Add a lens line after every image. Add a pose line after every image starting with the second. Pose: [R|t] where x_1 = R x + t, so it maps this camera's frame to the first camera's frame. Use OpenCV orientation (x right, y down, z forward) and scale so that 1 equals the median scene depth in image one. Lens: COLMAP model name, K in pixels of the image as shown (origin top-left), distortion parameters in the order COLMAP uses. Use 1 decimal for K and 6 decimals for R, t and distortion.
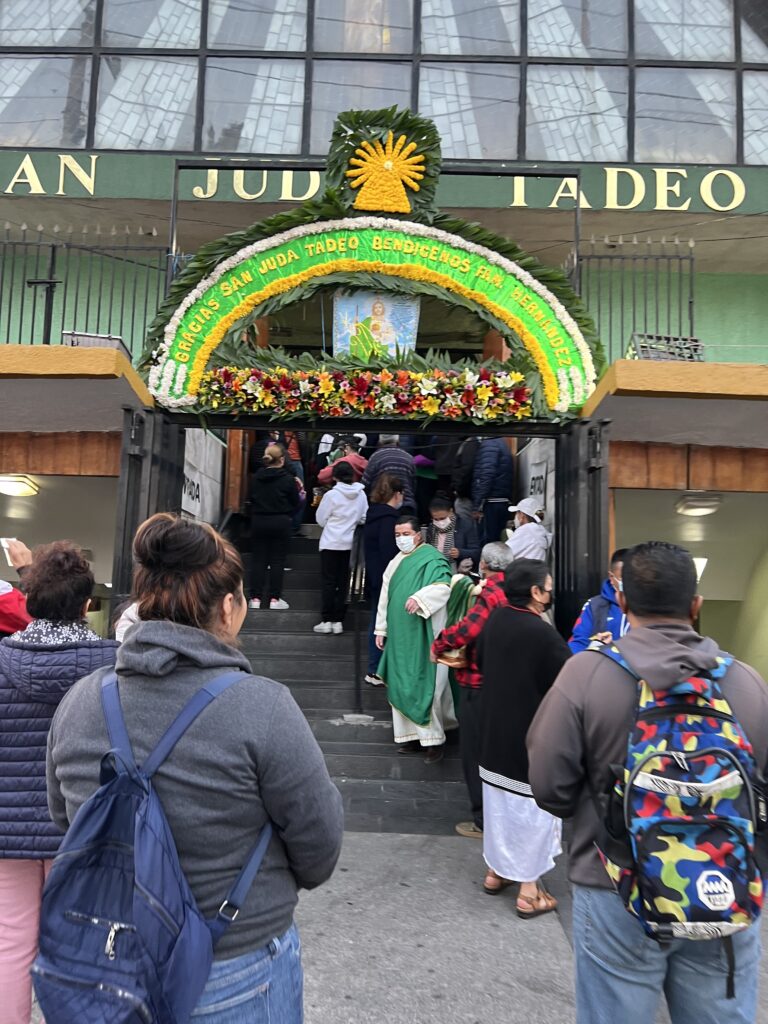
lens RADIAL K [[761.1, 0, 384.0], [0, 761.1, 512.0], [0, 0, 1]] dist [0.010740, -0.001111]
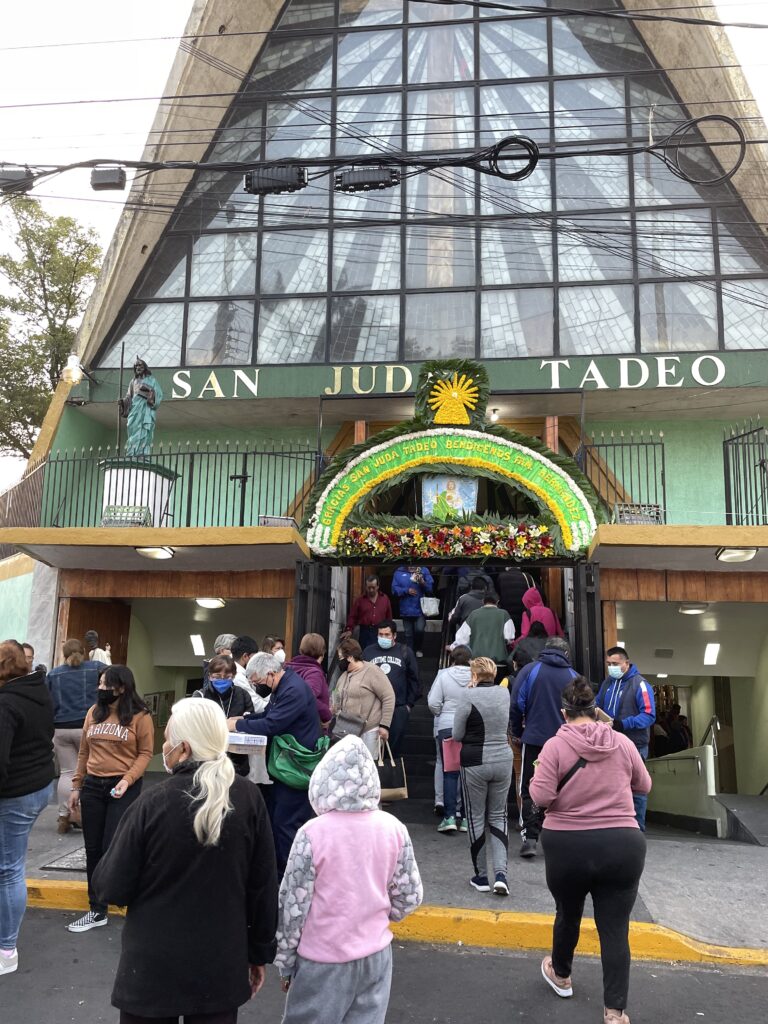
lens RADIAL K [[790.8, 0, 389.3], [0, 790.8, 510.7], [0, 0, 1]] dist [0.073819, -0.097536]
pose [[0.991824, -0.032382, -0.123437, 0.064981], [0.020810, 0.995363, -0.093912, -0.069720], [0.125906, 0.090575, 0.987899, -0.594195]]
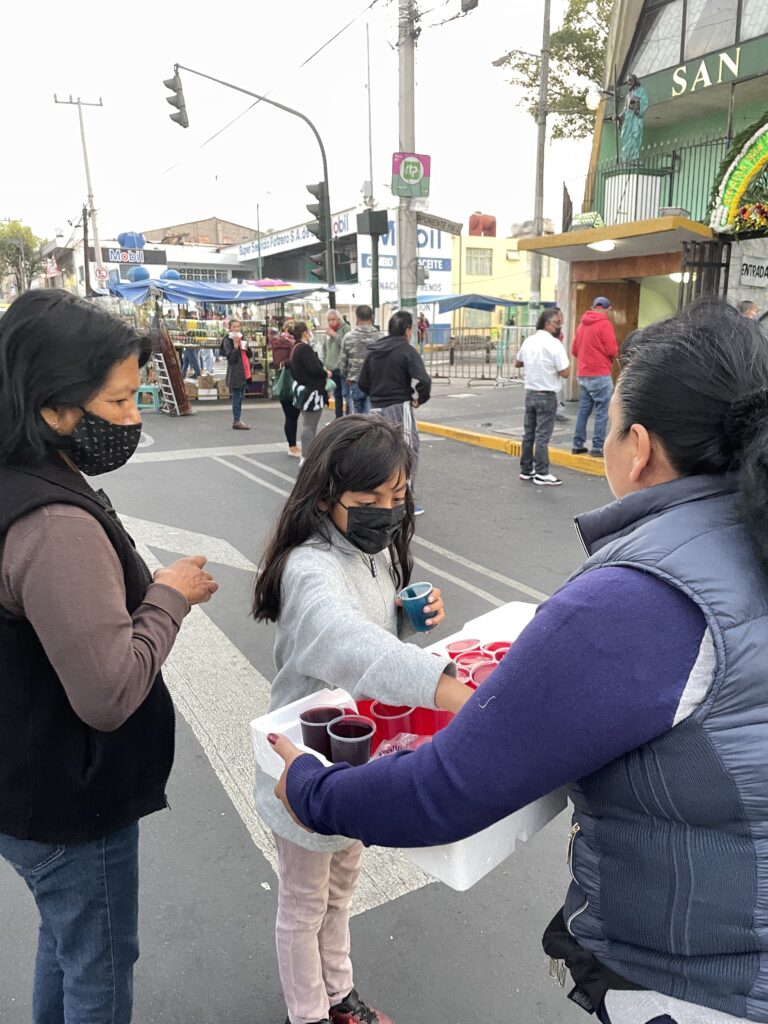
lens RADIAL K [[790.8, 0, 389.3], [0, 790.8, 510.7], [0, 0, 1]] dist [0.073819, -0.097536]
pose [[0.490741, 0.164076, -0.855718, 1.112110], [0.101711, 0.964607, 0.243284, -0.037903], [0.865349, -0.206426, 0.456684, -0.748319]]
